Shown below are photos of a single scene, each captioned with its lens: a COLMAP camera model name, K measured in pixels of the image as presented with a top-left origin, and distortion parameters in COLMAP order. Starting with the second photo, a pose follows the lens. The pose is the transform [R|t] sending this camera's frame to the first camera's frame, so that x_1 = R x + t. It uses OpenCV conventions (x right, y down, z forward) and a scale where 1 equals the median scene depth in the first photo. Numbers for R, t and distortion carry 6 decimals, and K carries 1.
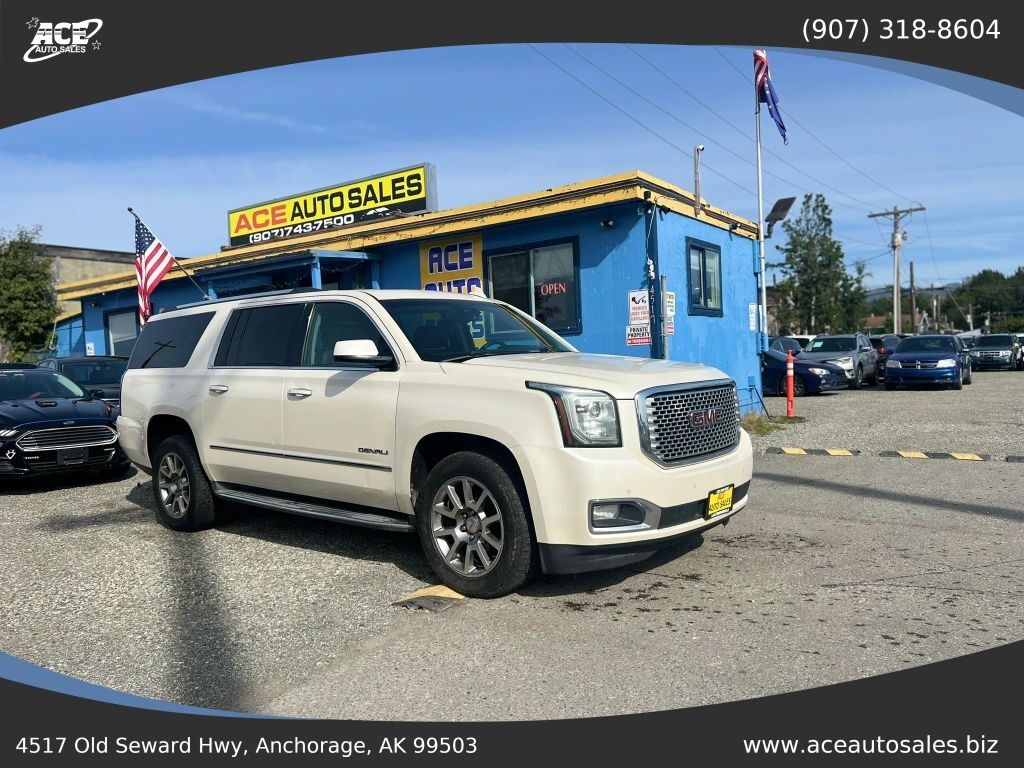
lens RADIAL K [[763.8, 0, 508.9], [0, 763.8, 388.5], [0, 0, 1]] dist [0.044392, -0.048633]
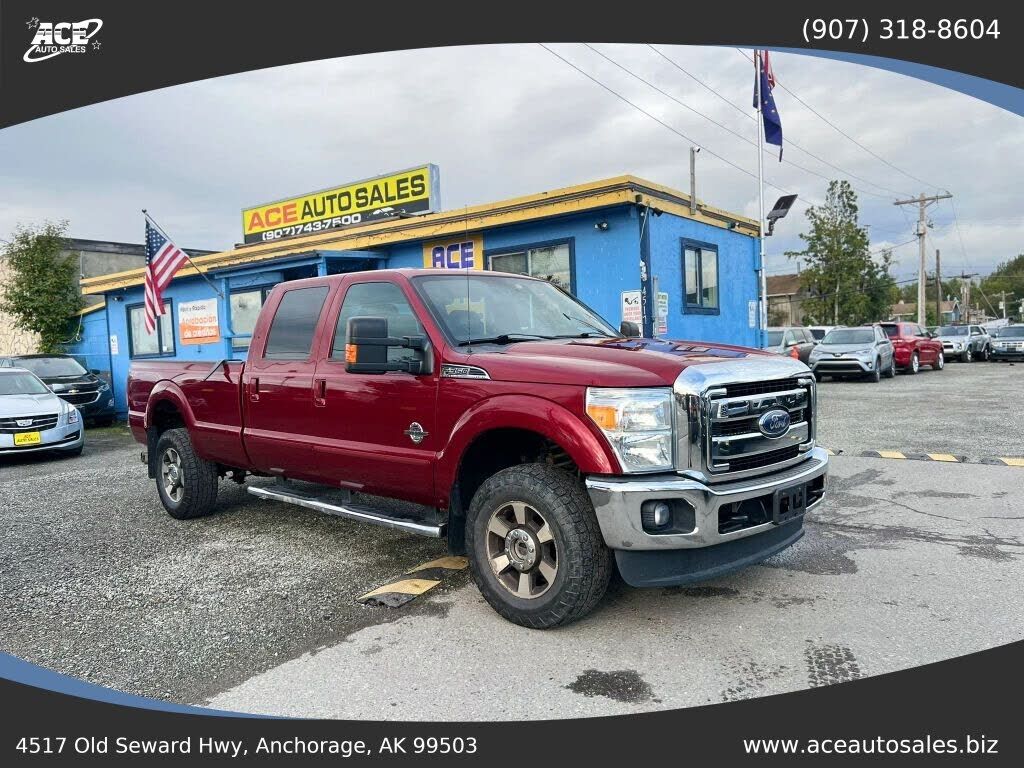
lens RADIAL K [[763.8, 0, 508.2], [0, 763.8, 392.3], [0, 0, 1]] dist [0.044392, -0.048633]
pose [[0.999414, 0.005290, -0.033808, 0.031325], [-0.004494, 0.999712, 0.023581, -0.012765], [0.033923, -0.023416, 0.999150, -0.026773]]
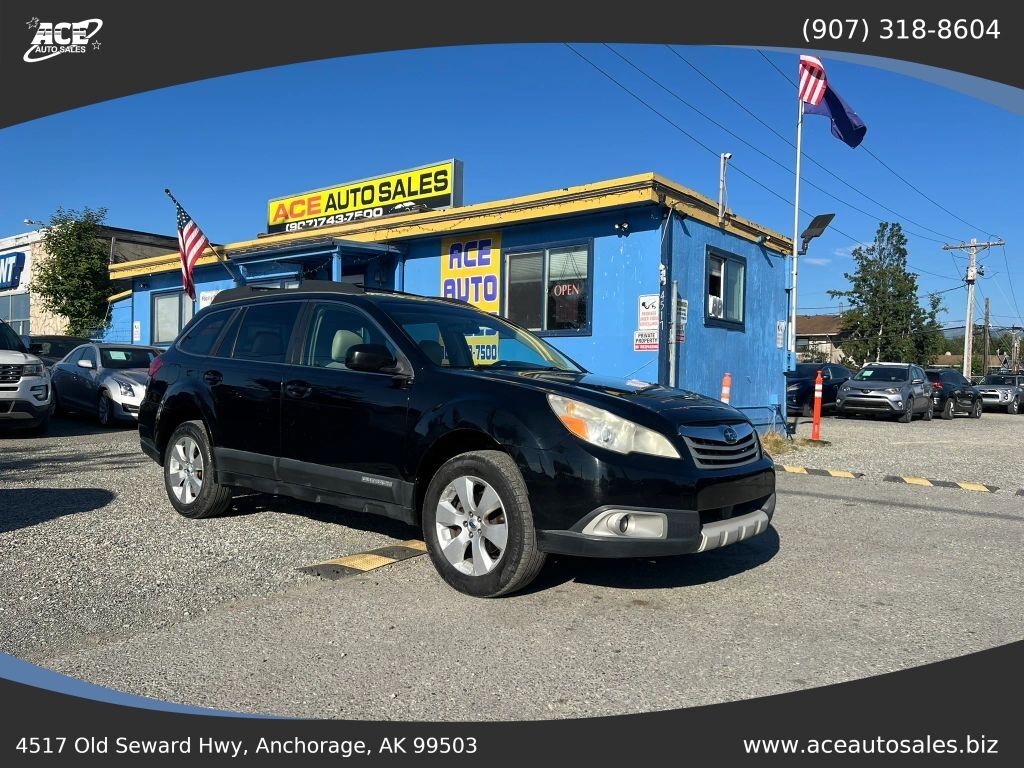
lens RADIAL K [[763.8, 0, 510.7], [0, 763.8, 388.2], [0, 0, 1]] dist [0.044392, -0.048633]
pose [[0.994528, 0.069537, -0.077967, 0.061202], [-0.070934, 0.997364, -0.015296, 0.014061], [0.076698, 0.020743, 0.996839, 0.008335]]
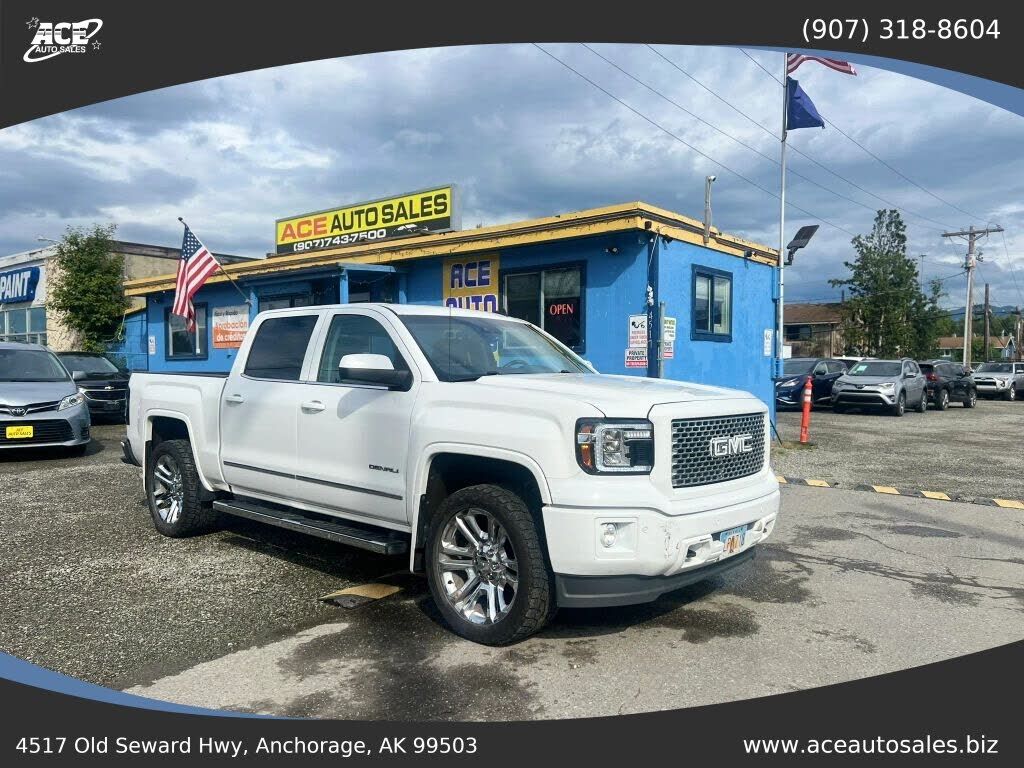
lens RADIAL K [[763.8, 0, 511.5], [0, 763.8, 390.9], [0, 0, 1]] dist [0.044392, -0.048633]
pose [[0.995181, 0.050717, -0.083919, 0.070832], [-0.050617, 0.998713, 0.003317, -0.015846], [0.083979, 0.000947, 0.996467, -0.042009]]
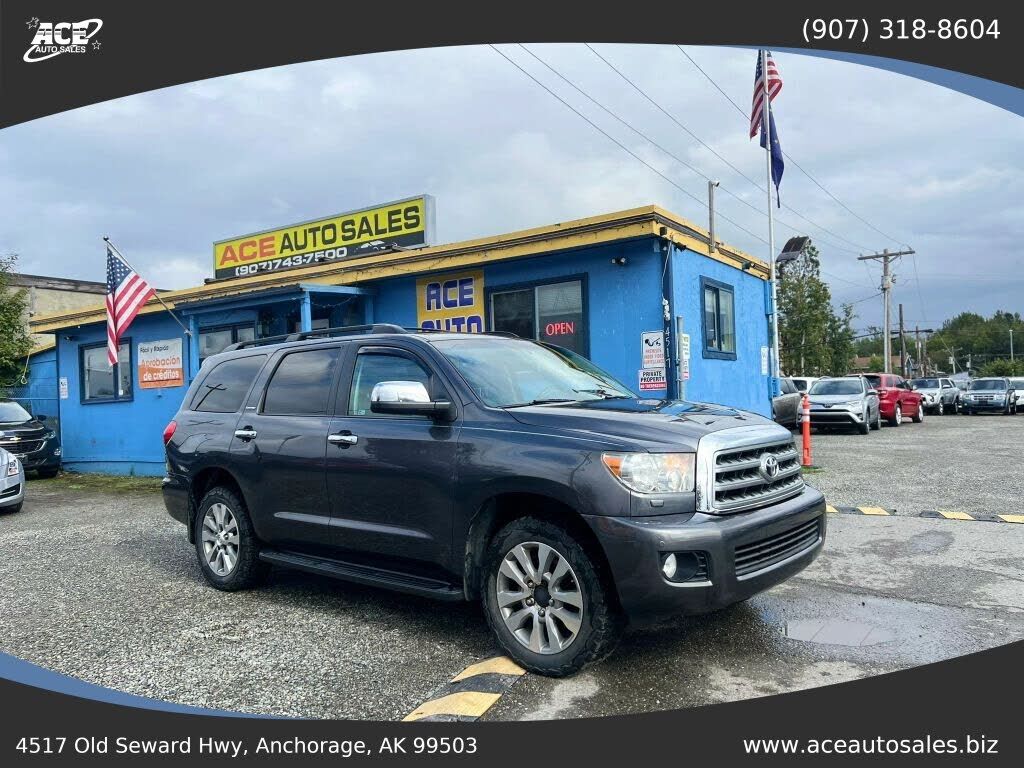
lens RADIAL K [[763.8, 0, 507.3], [0, 763.8, 390.1], [0, 0, 1]] dist [0.044392, -0.048633]
pose [[0.999769, 0.011916, 0.017912, -0.018815], [-0.011107, 0.998942, -0.044631, -0.010732], [-0.018424, 0.044422, 0.998843, 0.057219]]
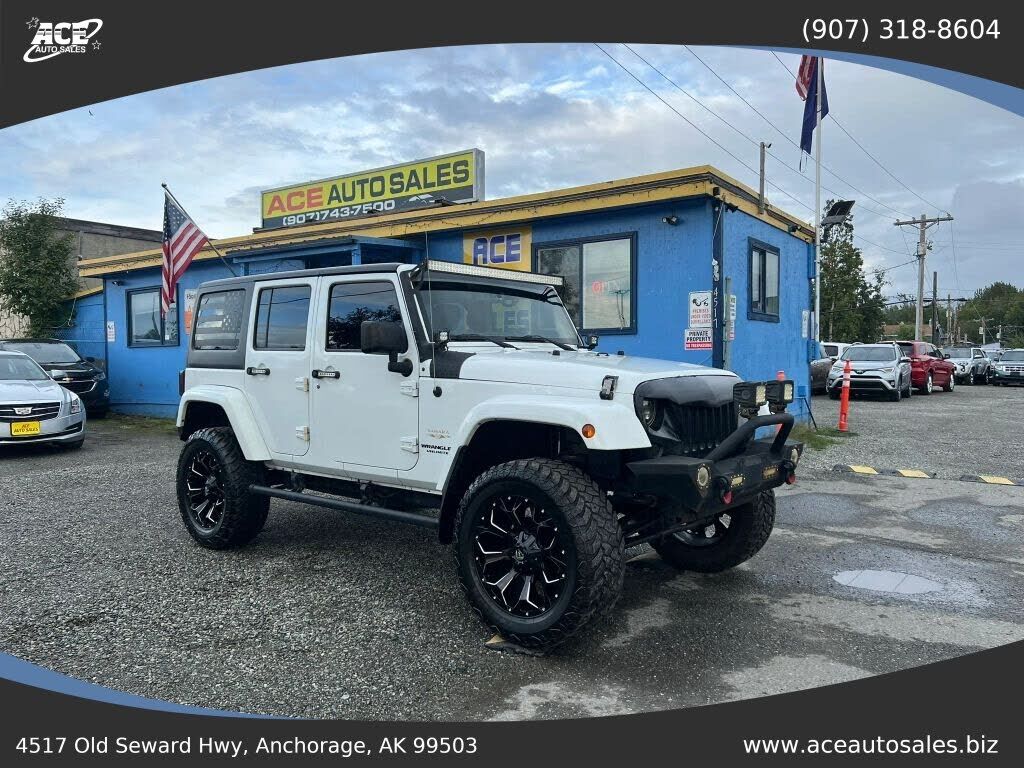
lens RADIAL K [[763.8, 0, 507.5], [0, 763.8, 386.1], [0, 0, 1]] dist [0.044392, -0.048633]
pose [[0.999108, 0.041849, -0.005582, -0.046192], [-0.041816, 0.999108, 0.005930, -0.006091], [0.005825, -0.005692, 0.999967, 0.039526]]
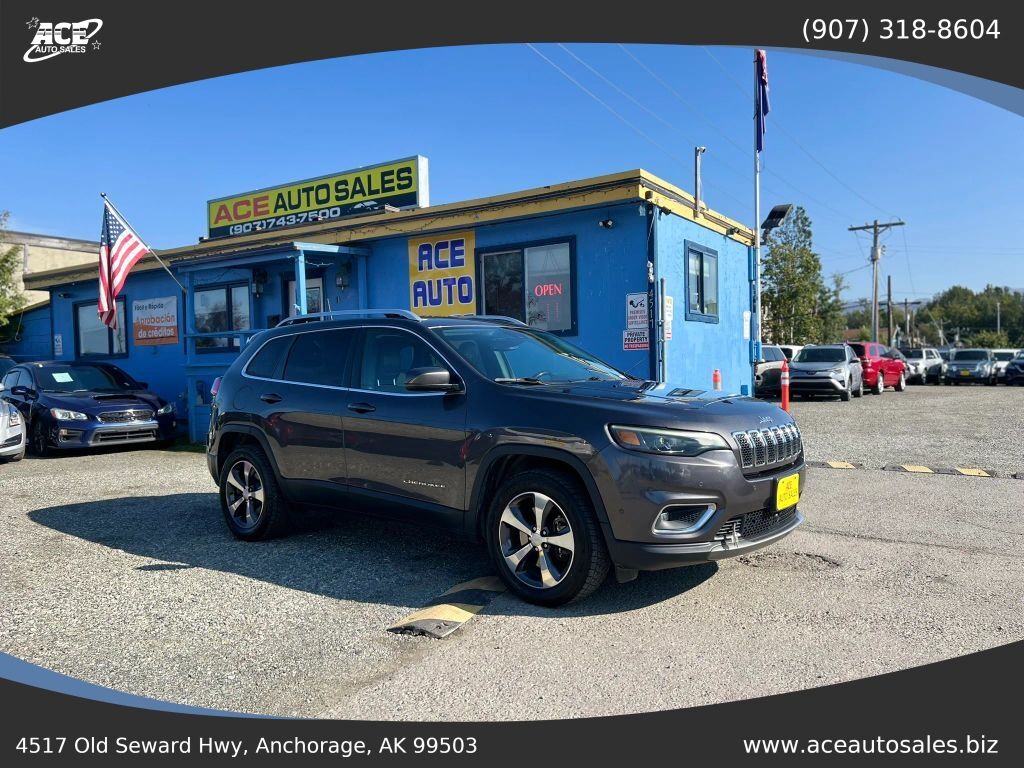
lens RADIAL K [[763.8, 0, 510.1], [0, 763.8, 392.7], [0, 0, 1]] dist [0.044392, -0.048633]
pose [[0.999200, 0.022315, 0.033196, -0.015960], [-0.022314, 0.999751, -0.000398, 0.000922], [-0.033197, -0.000343, 0.999449, 0.029820]]
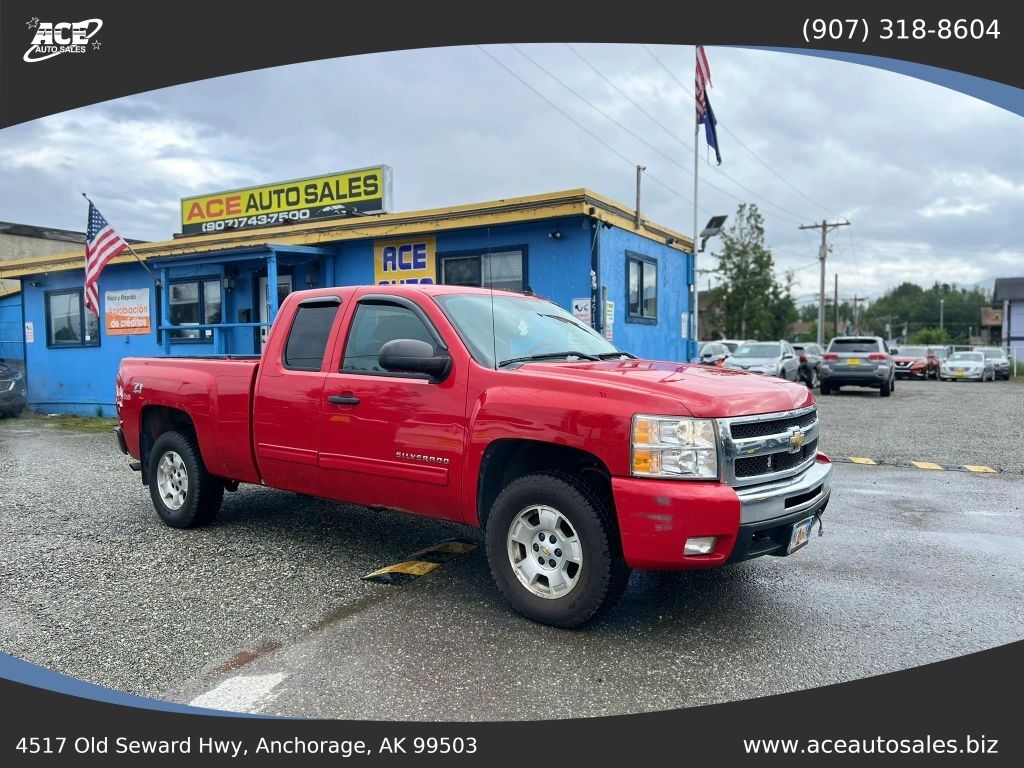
lens RADIAL K [[763.8, 0, 508.3], [0, 763.8, 396.0], [0, 0, 1]] dist [0.044392, -0.048633]
pose [[0.996131, 0.033061, 0.081426, -0.012501], [-0.034703, 0.999220, 0.018840, -0.006501], [-0.080740, -0.021593, 0.996501, -0.052068]]
